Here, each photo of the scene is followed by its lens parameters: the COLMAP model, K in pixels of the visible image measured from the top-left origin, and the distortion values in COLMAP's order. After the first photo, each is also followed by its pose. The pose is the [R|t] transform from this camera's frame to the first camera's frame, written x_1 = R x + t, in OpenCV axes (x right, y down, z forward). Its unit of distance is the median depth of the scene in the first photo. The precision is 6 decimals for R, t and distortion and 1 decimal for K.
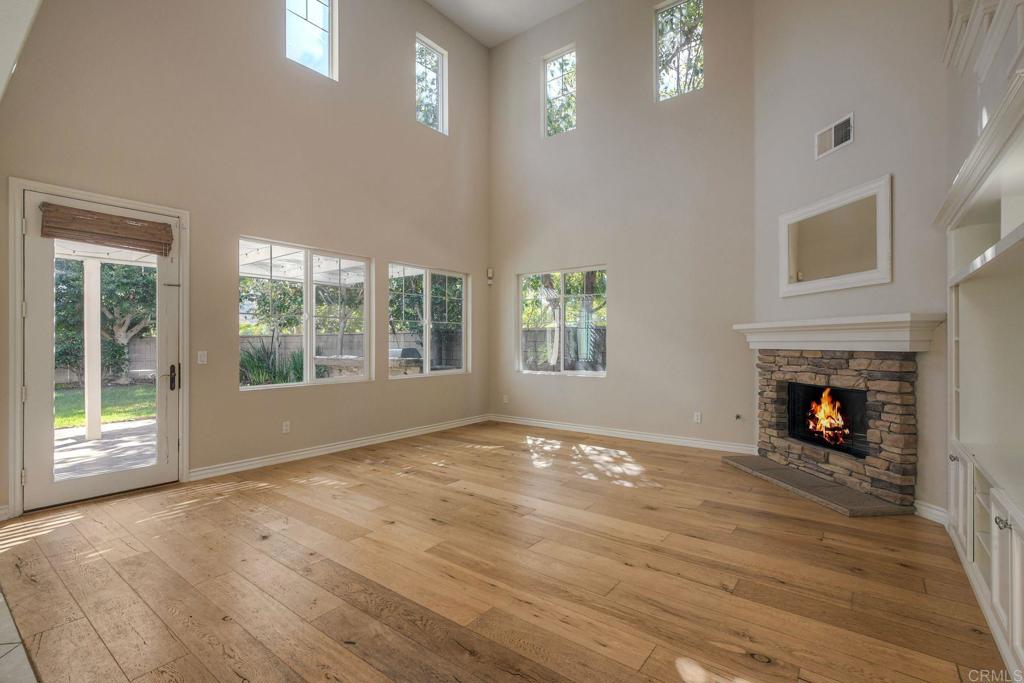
lens RADIAL K [[441.4, 0, 428.7], [0, 441.4, 340.0], [0, 0, 1]] dist [0.002470, 0.000199]
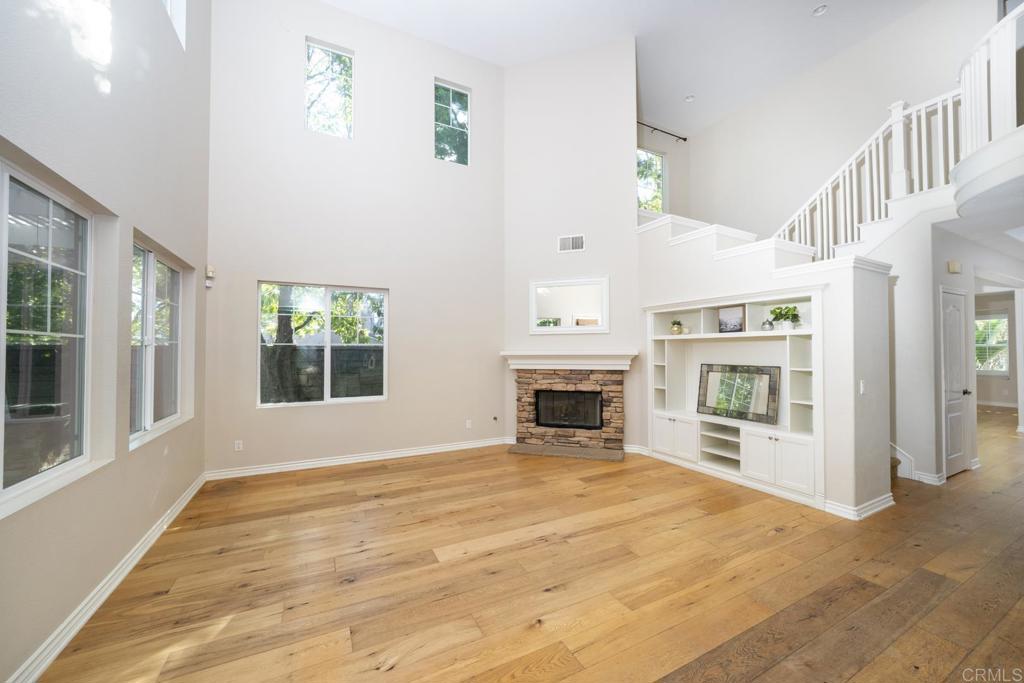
lens RADIAL K [[420.6, 0, 505.2], [0, 420.6, 343.4], [0, 0, 1]] dist [-0.027021, 0.007992]
pose [[0.348875, 0.009247, 0.937124, -0.648707], [0.004698, 0.999921, -0.011616, -0.054822], [-0.937158, 0.008455, 0.348804, 0.653238]]
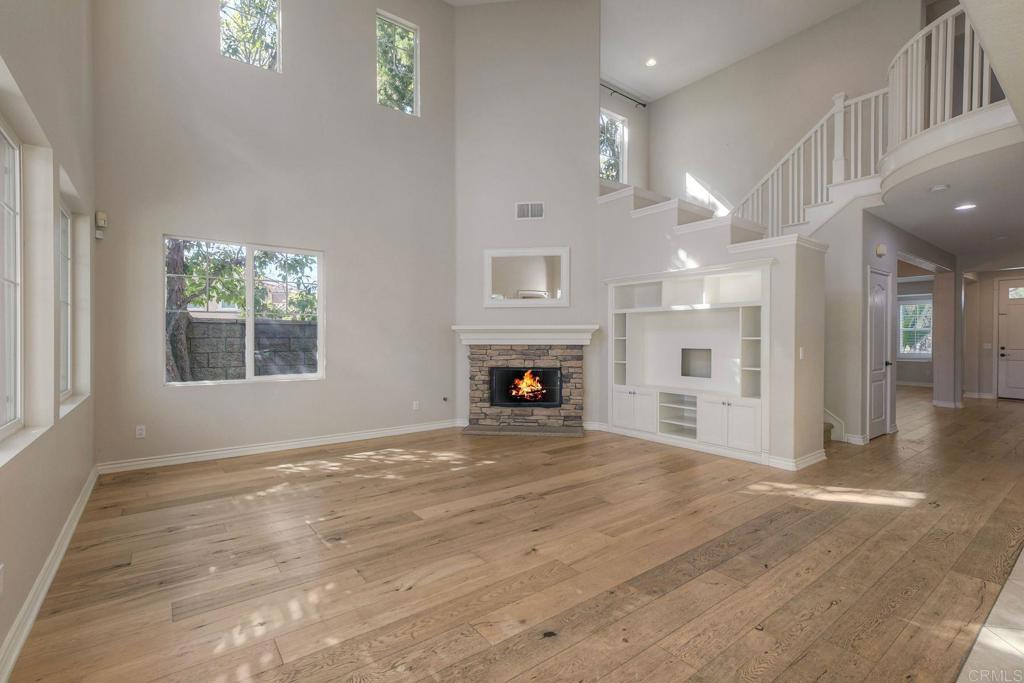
lens RADIAL K [[513.2, 0, 512.0], [0, 513.2, 341.5], [0, 0, 1]] dist [0.000790, -0.000138]
pose [[0.173916, -0.004327, 0.984751, -0.876897], [-0.005909, 0.999968, 0.005437, 0.002474], [-0.984743, -0.006764, 0.173885, 0.714121]]
